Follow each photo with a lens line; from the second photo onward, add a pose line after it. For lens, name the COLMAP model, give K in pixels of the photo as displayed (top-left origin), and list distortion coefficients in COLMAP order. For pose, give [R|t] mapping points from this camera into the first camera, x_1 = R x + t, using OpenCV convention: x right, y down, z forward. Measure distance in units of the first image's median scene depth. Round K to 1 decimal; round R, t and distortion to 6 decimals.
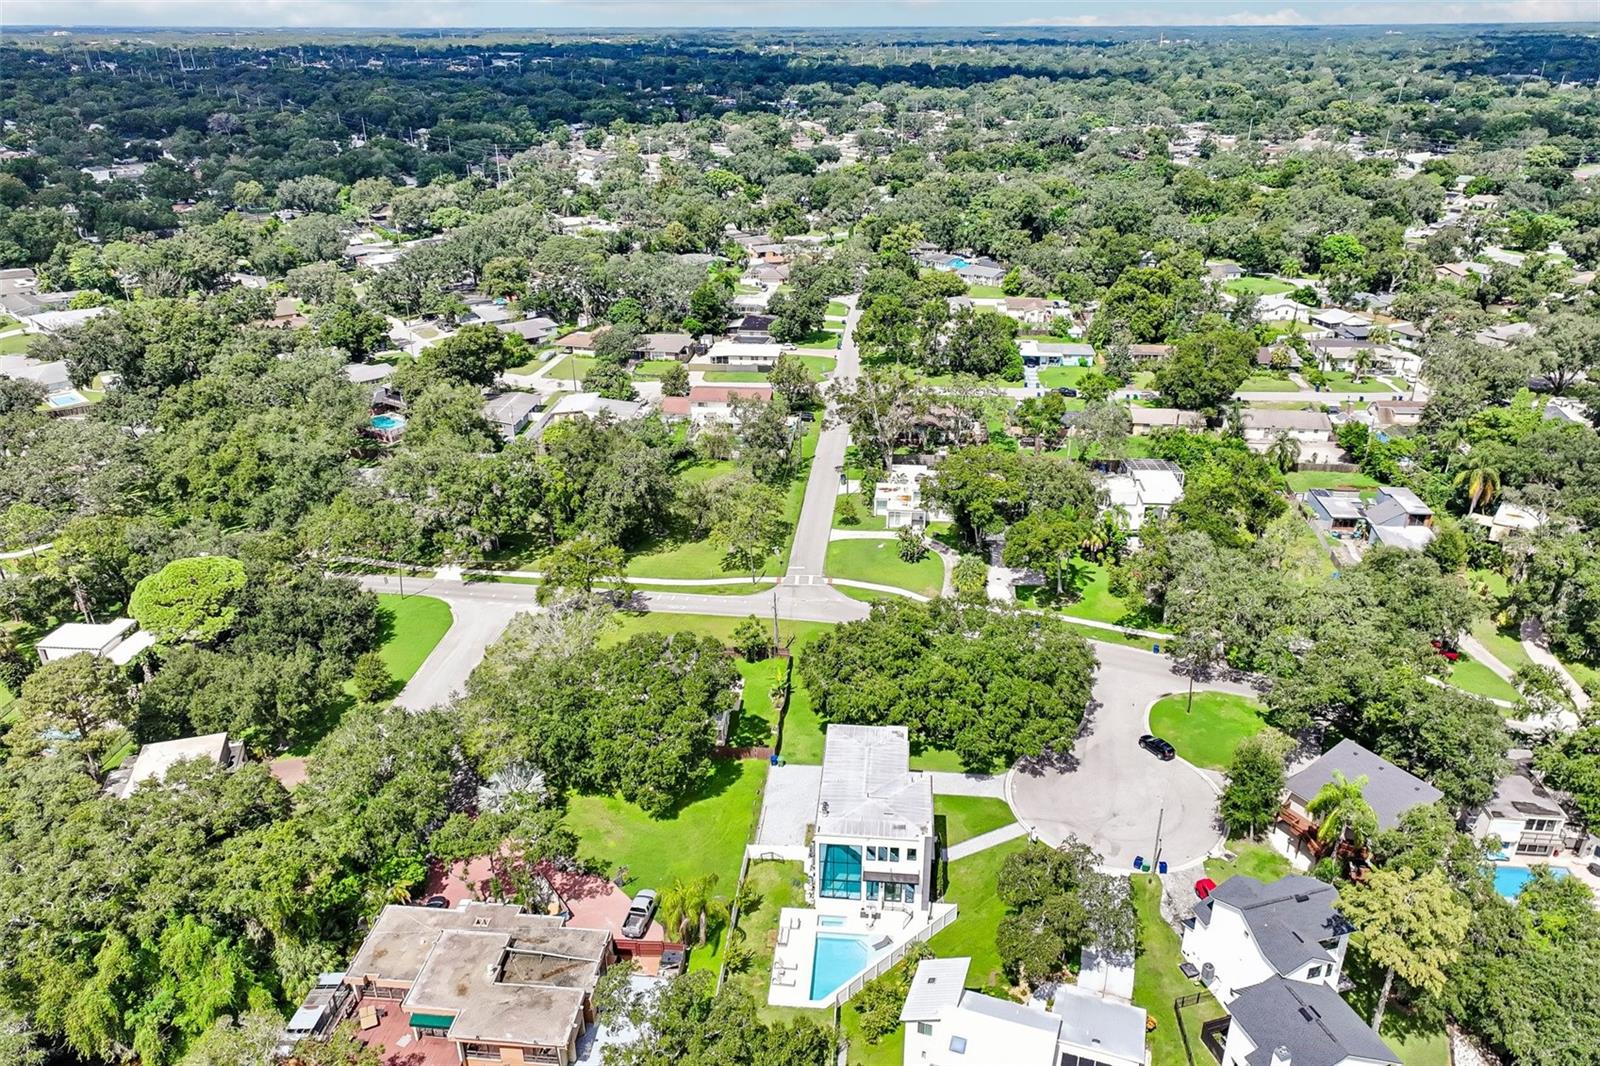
lens RADIAL K [[1125.6, 0, 800.0], [0, 1125.6, 533.0], [0, 0, 1]] dist [0.001166, -0.002598]
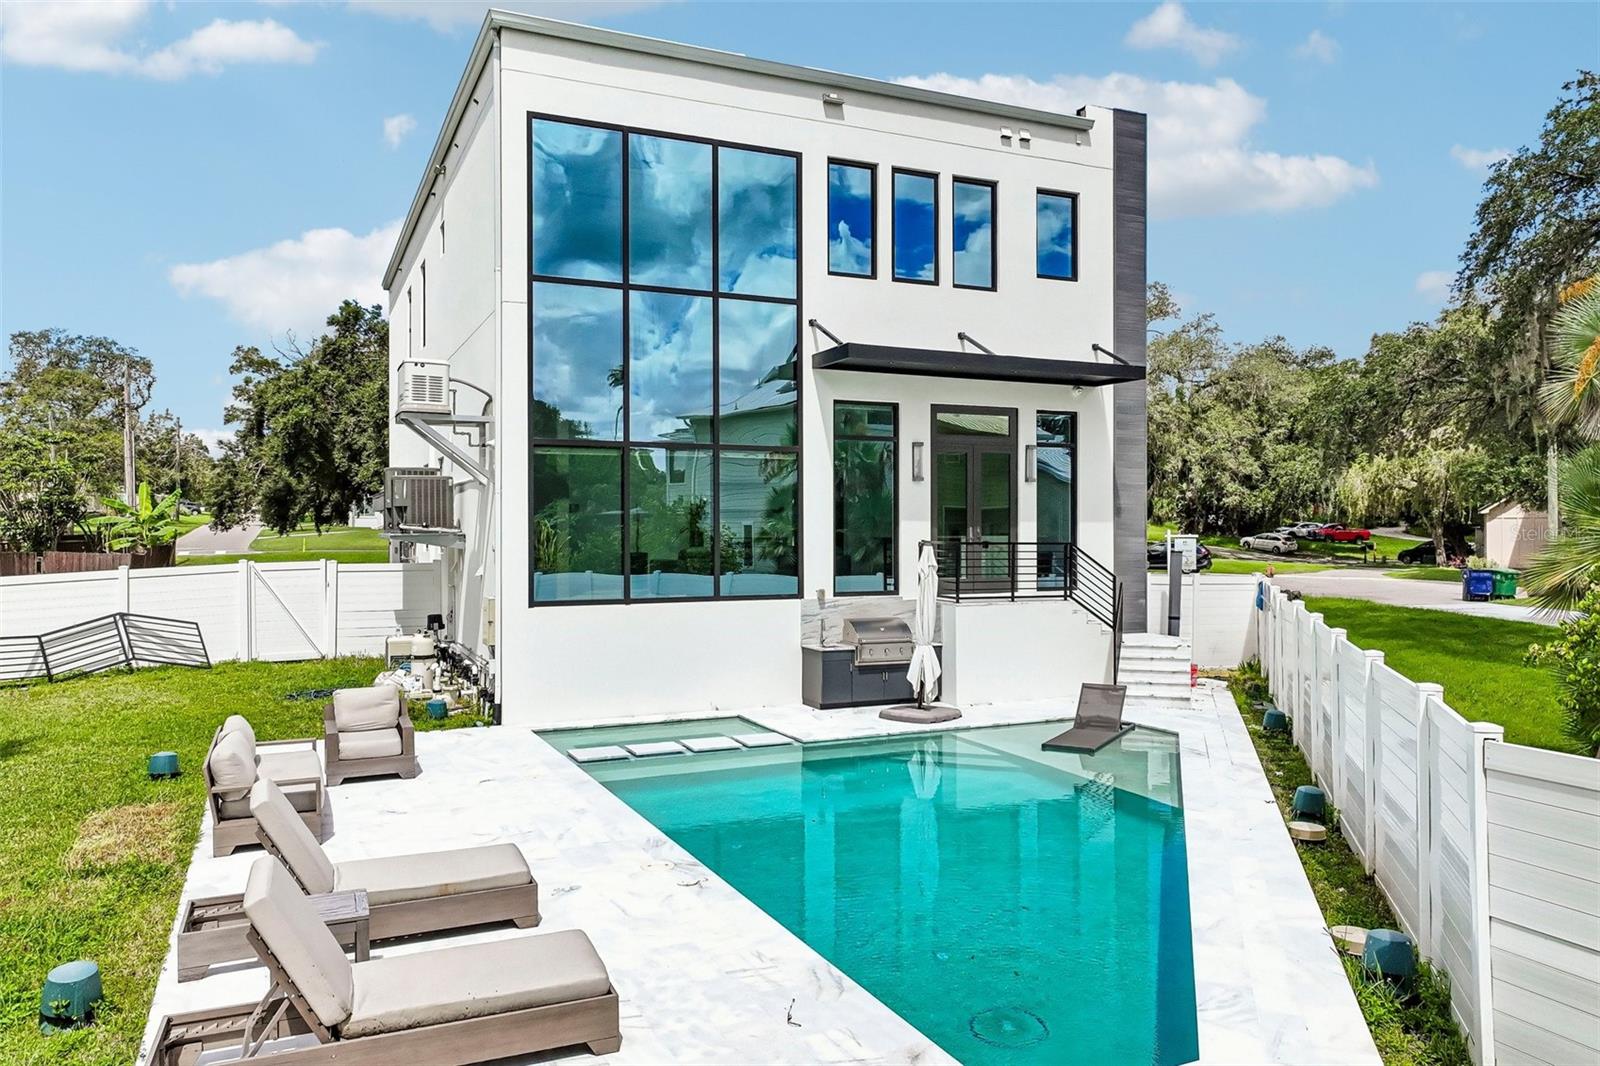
lens RADIAL K [[1117.8, 0, 800.0], [0, 1117.8, 533.0], [0, 0, 1]] dist [0.003285, 0.004591]
pose [[0.861474, 0.002133, 0.507797, -0.023461], [0.206506, 0.912097, -0.354167, 0.357675], [-0.463916, 0.409969, 0.785307, 0.841599]]
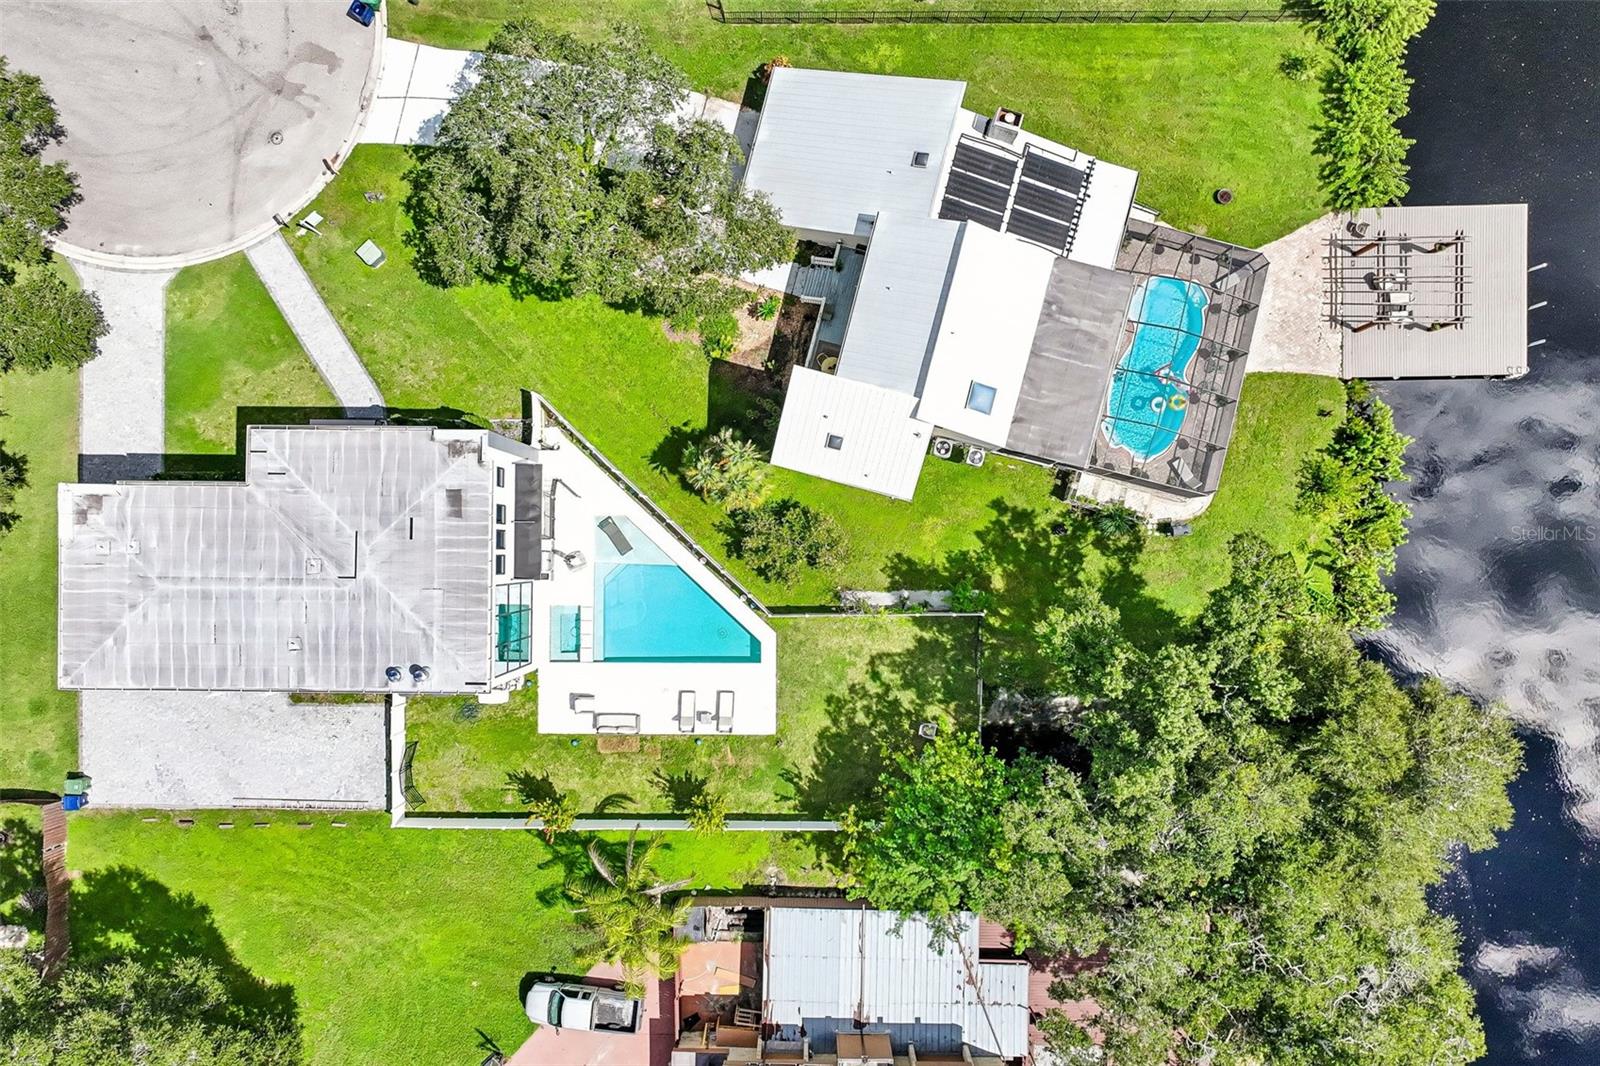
lens RADIAL K [[1146.1, 0, 795.0], [0, 1146.1, 564.4], [0, 0, 1]] dist [0.005259, 0.007395]
pose [[-0.085688, -0.996317, -0.003154, 0.050980], [0.414503, -0.038528, 0.909232, -0.088924], [-0.906005, 0.076603, 0.416278, 0.650921]]
